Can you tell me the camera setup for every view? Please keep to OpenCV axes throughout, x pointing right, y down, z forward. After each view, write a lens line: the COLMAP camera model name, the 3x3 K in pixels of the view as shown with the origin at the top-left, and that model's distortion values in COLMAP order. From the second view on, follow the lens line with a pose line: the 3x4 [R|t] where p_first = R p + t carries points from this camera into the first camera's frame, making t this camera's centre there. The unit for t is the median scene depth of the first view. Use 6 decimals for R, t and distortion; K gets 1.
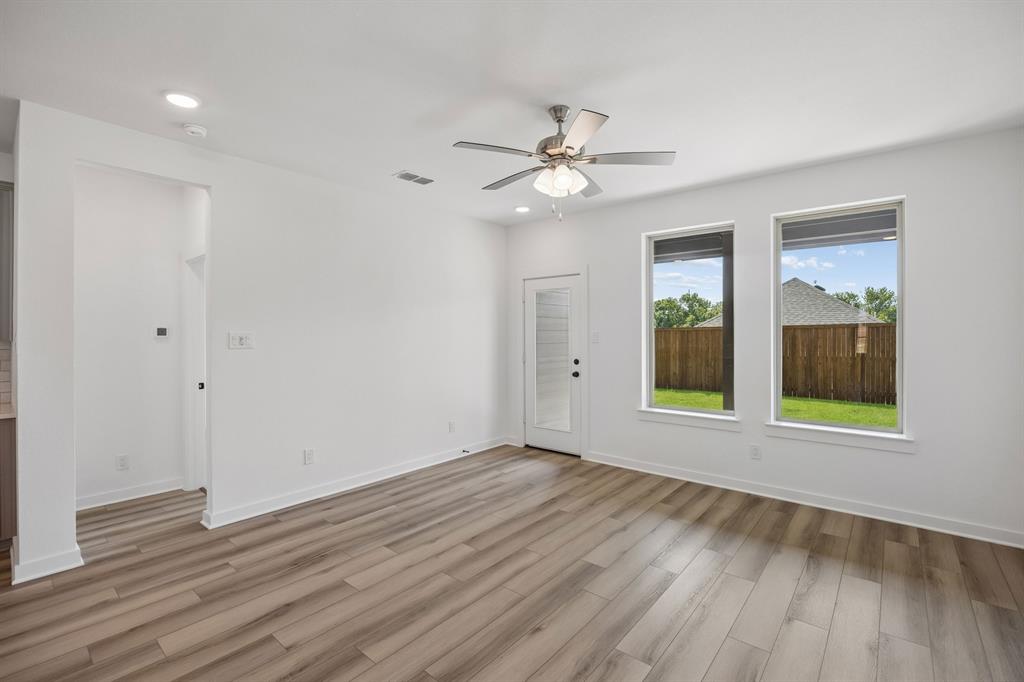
lens RADIAL K [[465.9, 0, 512.0], [0, 465.9, 341.0], [0, 0, 1]] dist [-0.009290, -0.000069]
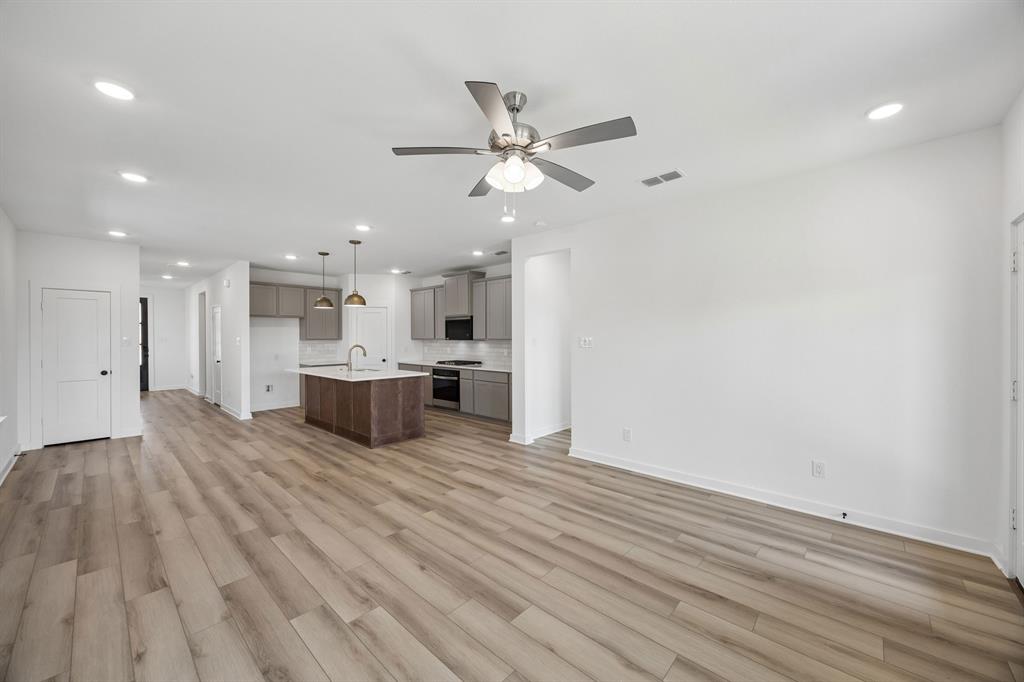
lens RADIAL K [[390.8, 0, 512.0], [0, 390.8, 341.0], [0, 0, 1]] dist [-0.000896, -0.000077]
pose [[-0.057561, 0.010038, -0.998292, 0.725448], [-0.014919, 0.999829, 0.010914, -0.014350], [0.998231, 0.015521, -0.057401, 0.846132]]
